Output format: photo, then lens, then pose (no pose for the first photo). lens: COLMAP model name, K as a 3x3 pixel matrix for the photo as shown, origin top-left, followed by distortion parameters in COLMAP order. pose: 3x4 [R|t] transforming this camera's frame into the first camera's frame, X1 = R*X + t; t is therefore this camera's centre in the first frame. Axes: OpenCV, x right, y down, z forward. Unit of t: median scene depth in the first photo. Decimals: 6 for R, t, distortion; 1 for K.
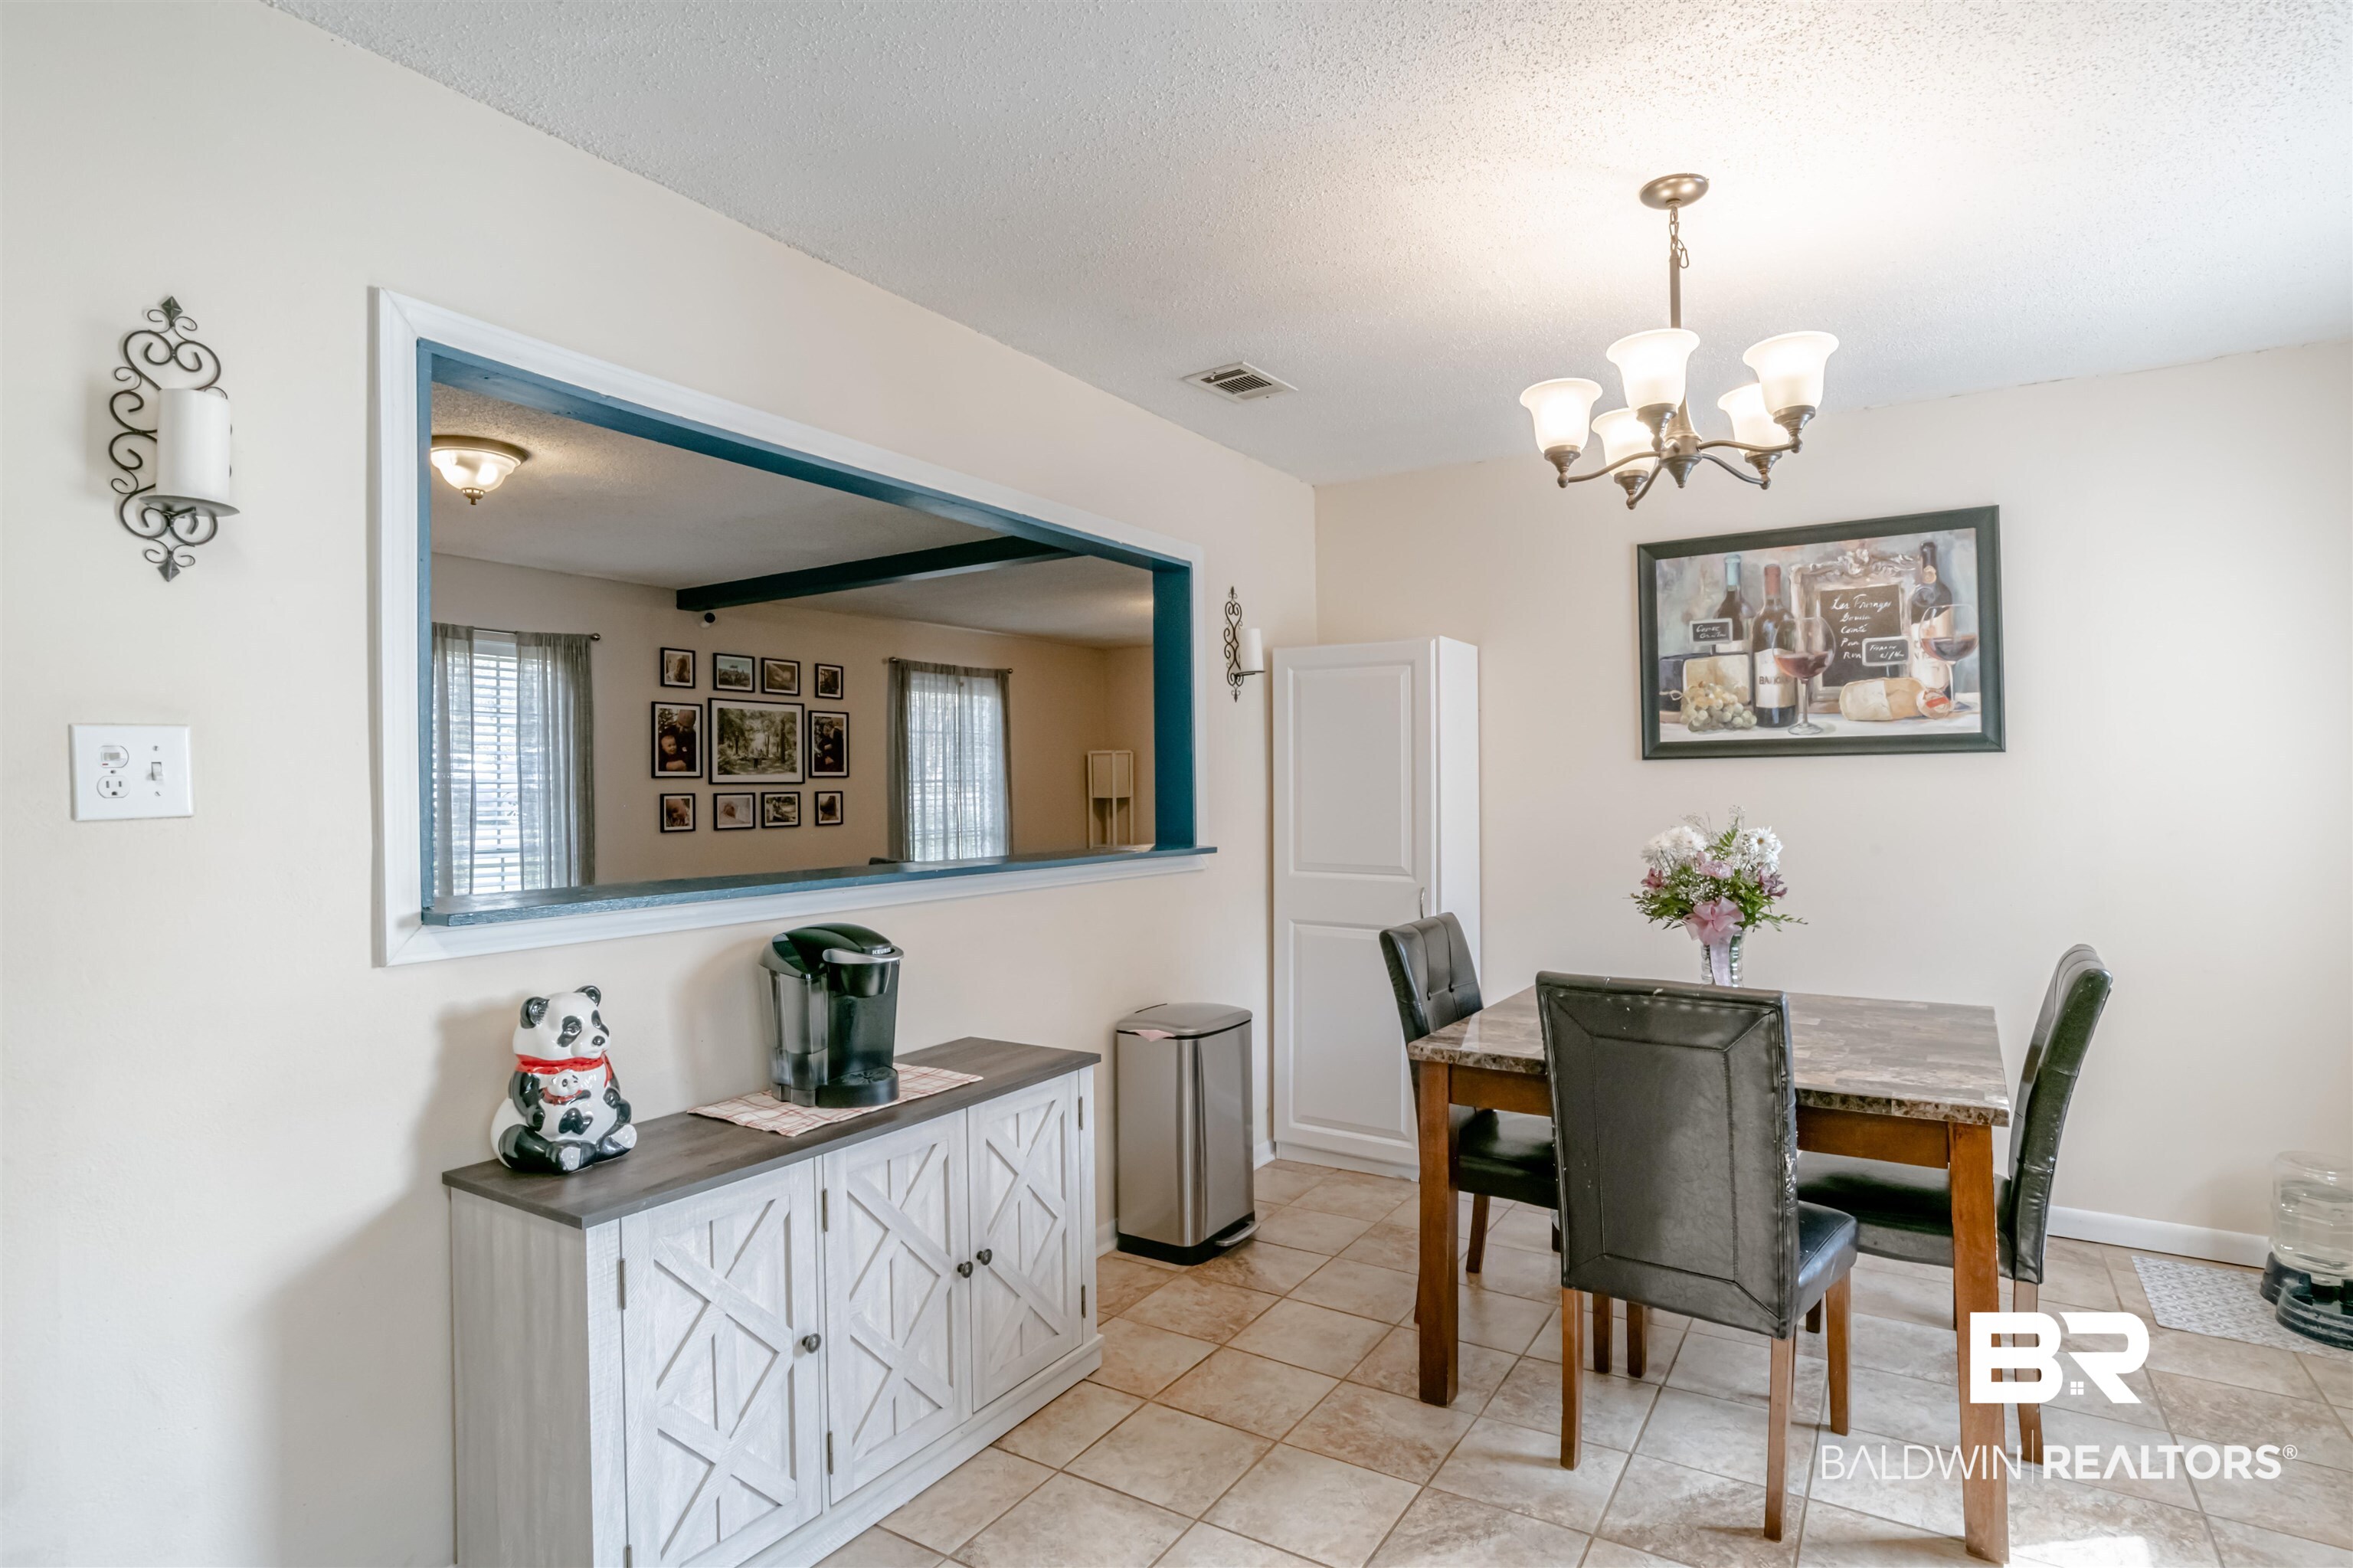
lens RADIAL K [[1201.8, 0, 1188.7], [0, 1201.8, 782.0], [0, 0, 1]] dist [-0.048211, 0.017151]
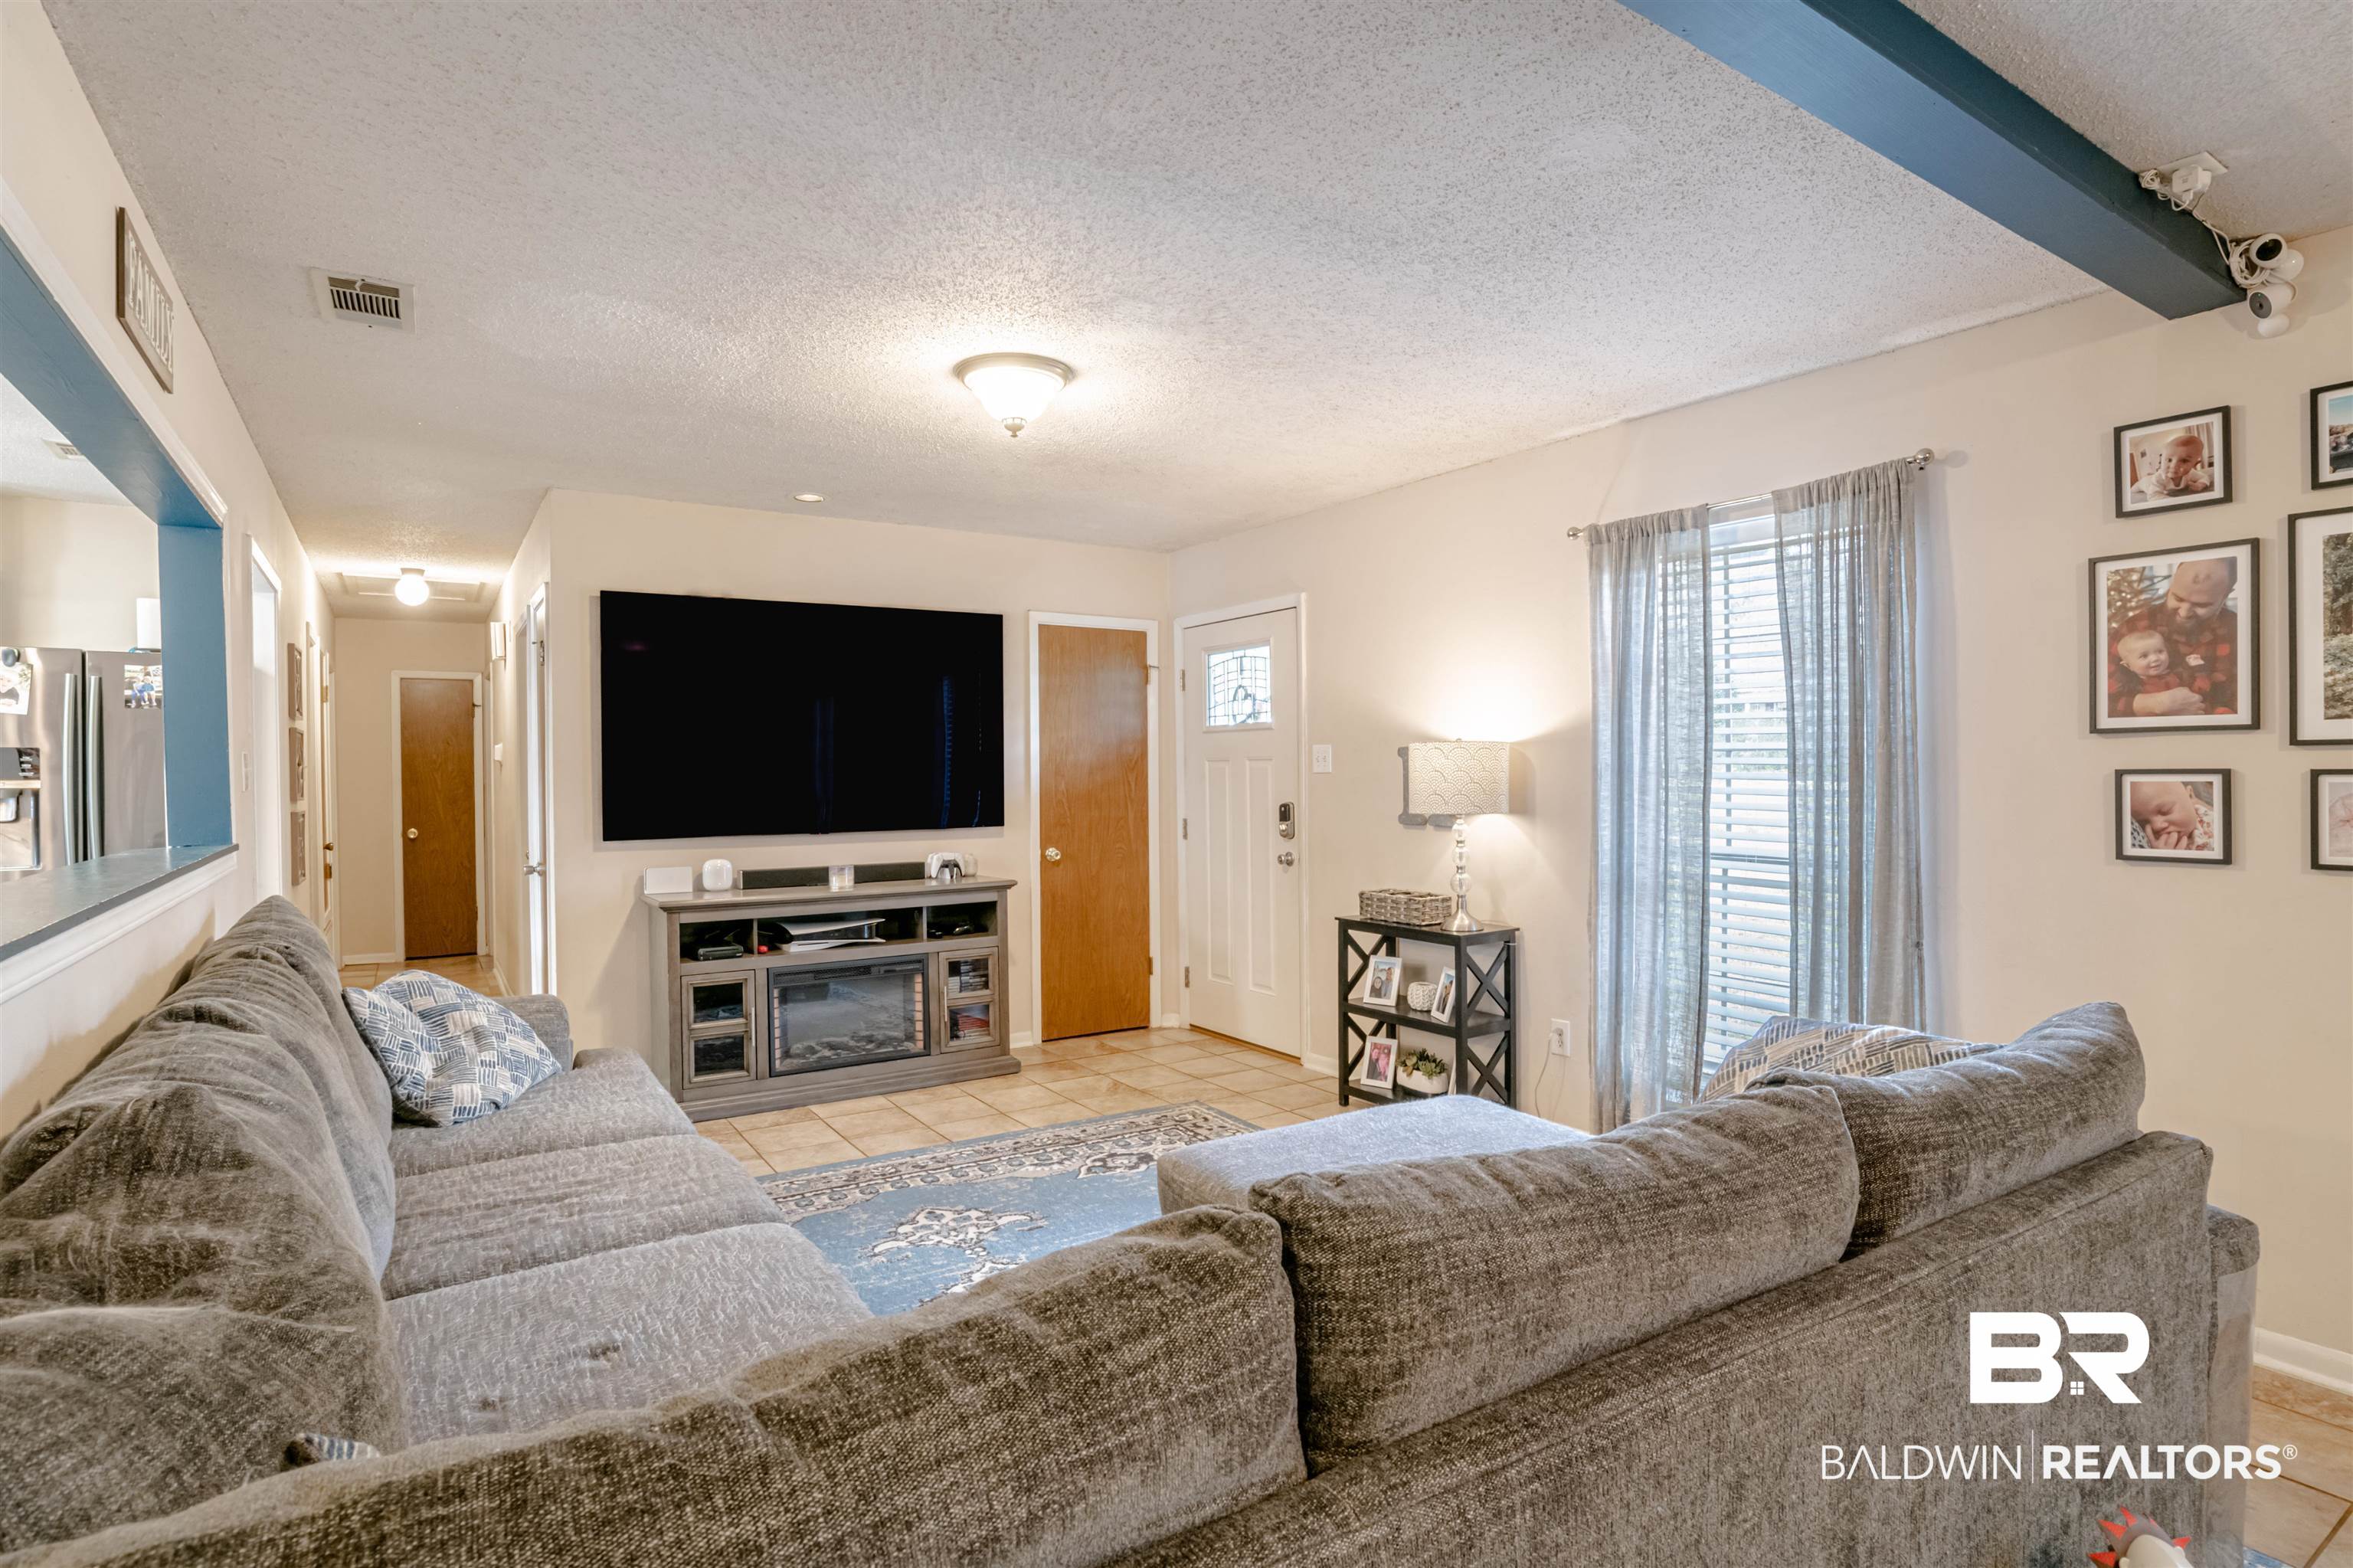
lens RADIAL K [[1201.8, 0, 1188.5], [0, 1201.8, 776.6], [0, 0, 1]] dist [-0.048211, 0.017151]
pose [[-0.420013, 0.022990, -0.907227, 0.078794], [0.016569, 0.999707, 0.017662, -0.000390], [0.907367, -0.007614, -0.420271, 0.834325]]
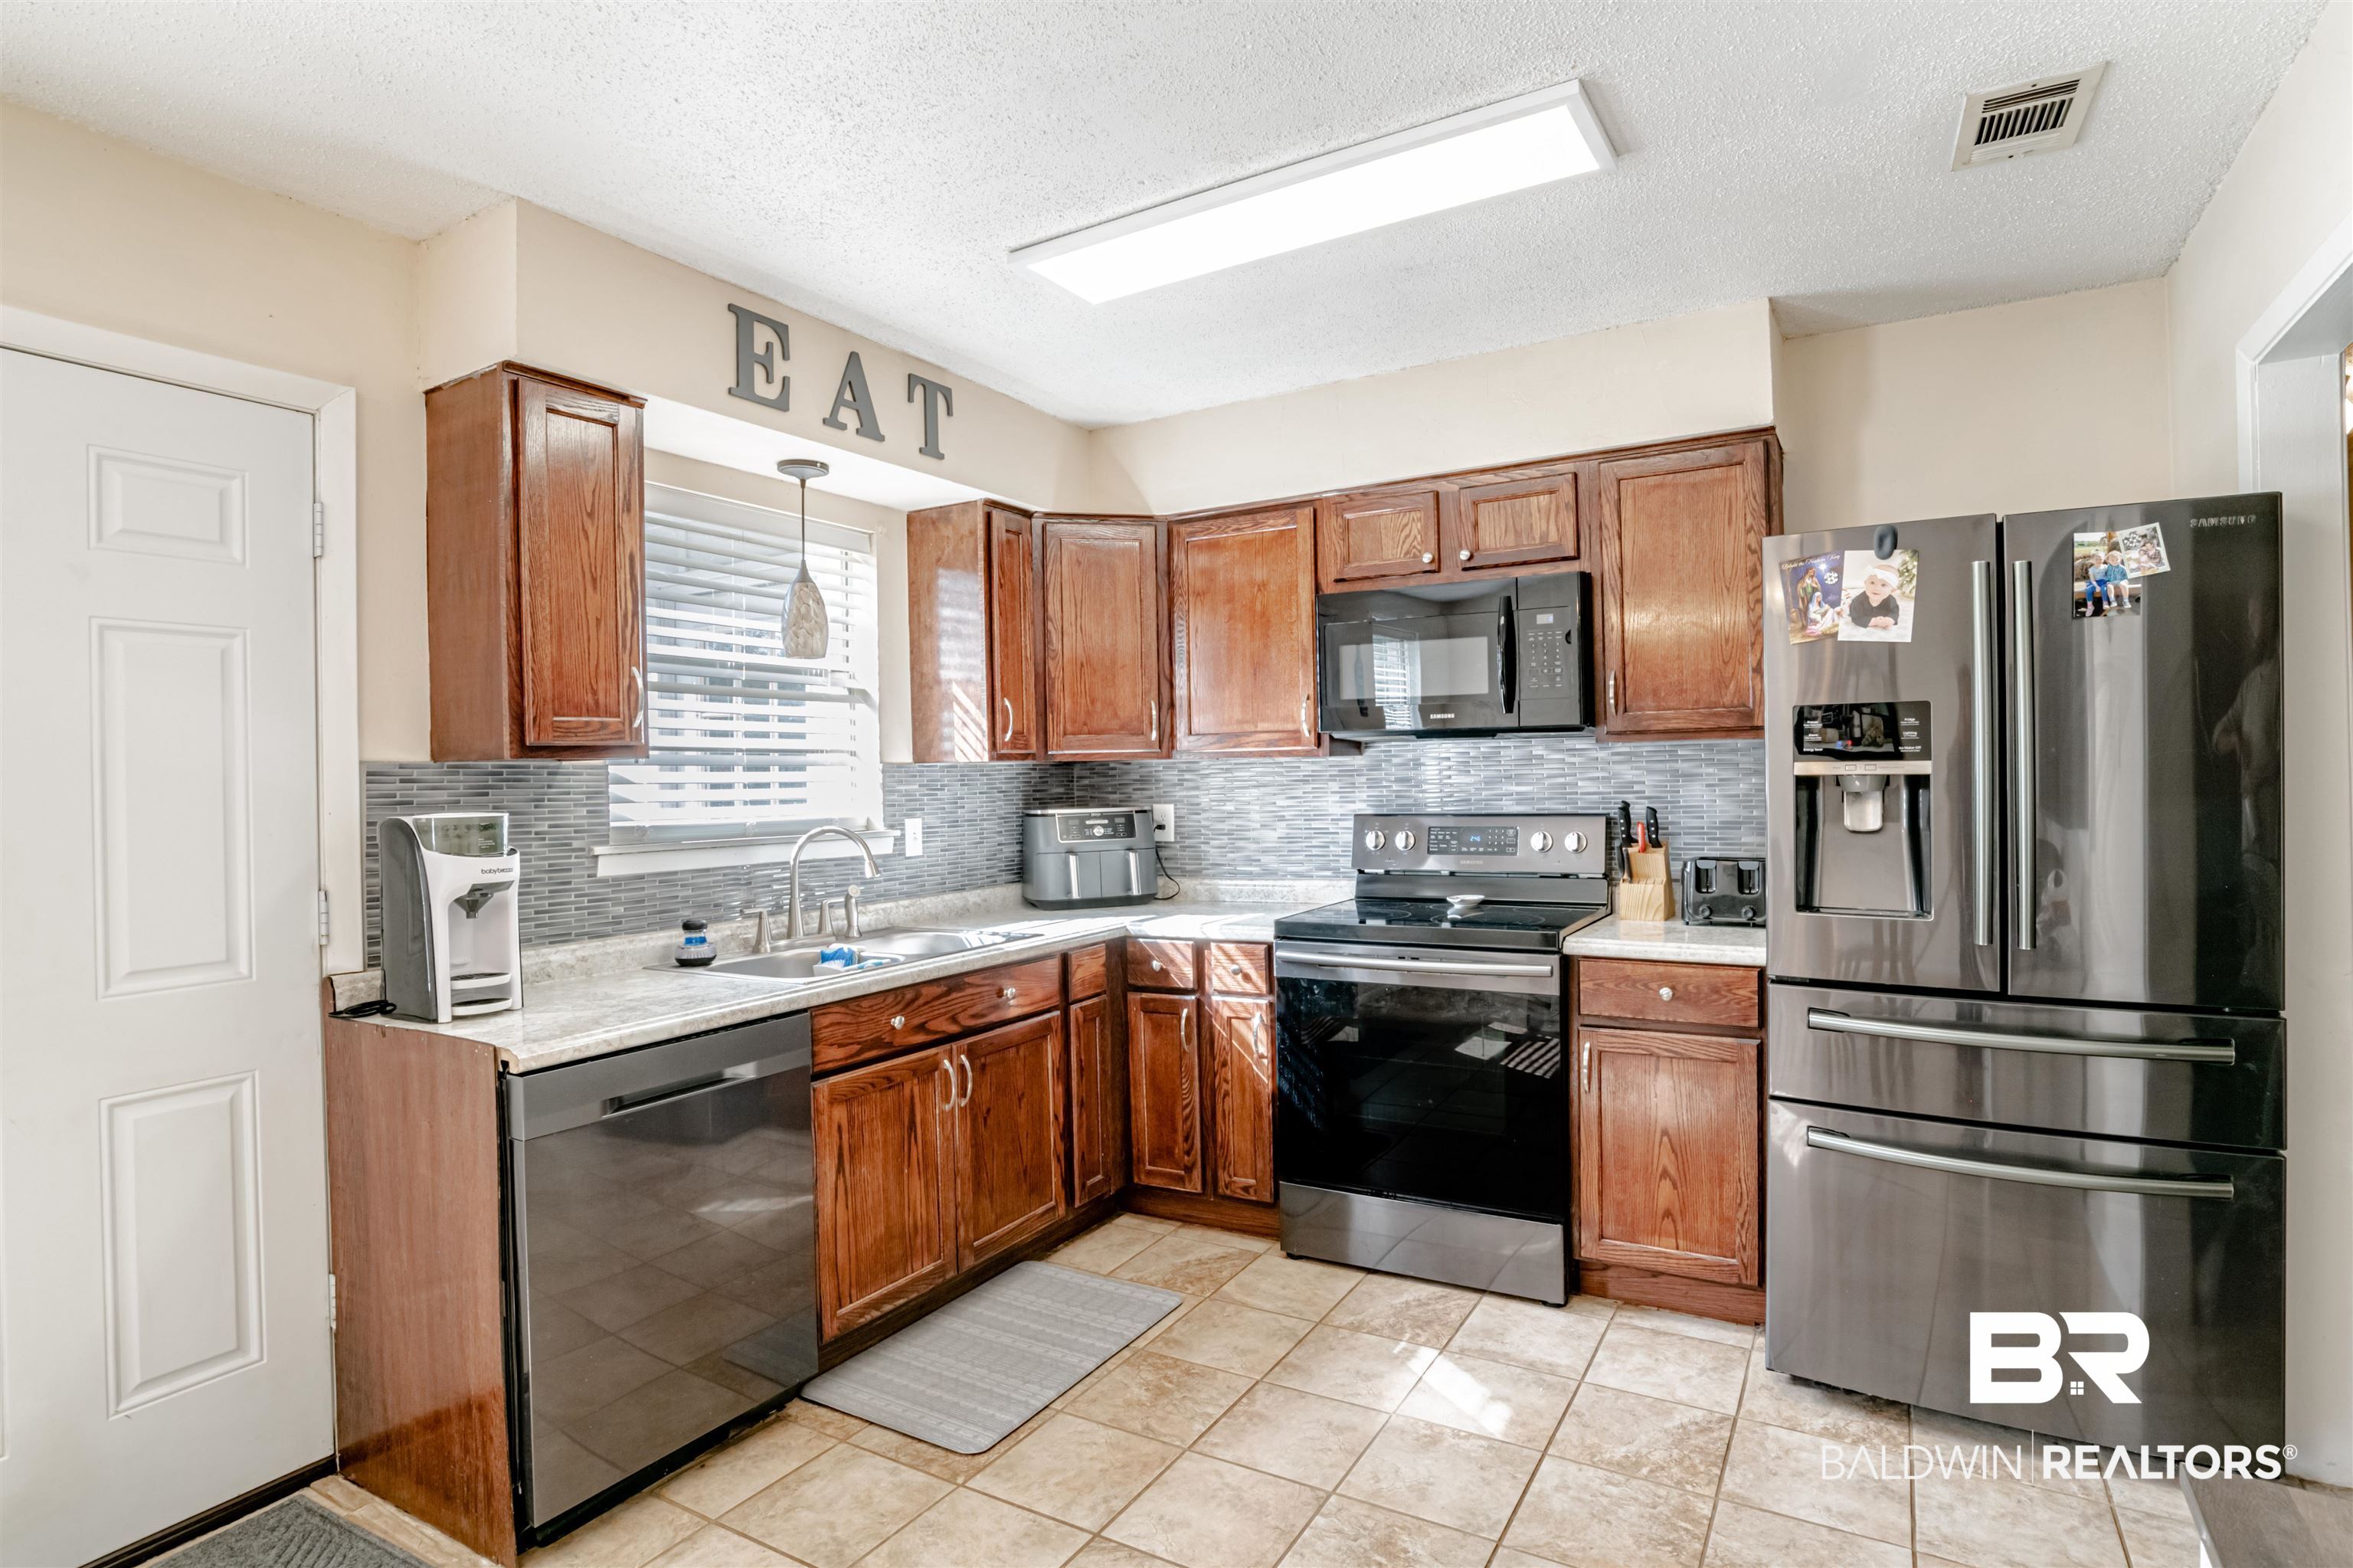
lens RADIAL K [[1201.8, 0, 1215.0], [0, 1201.8, 778.3], [0, 0, 1]] dist [-0.048211, 0.017151]
pose [[-0.998843, 0.031232, -0.036576, 0.001020], [0.031083, 0.999506, 0.004617, -0.000179], [0.036702, 0.003475, -0.999320, 0.384383]]
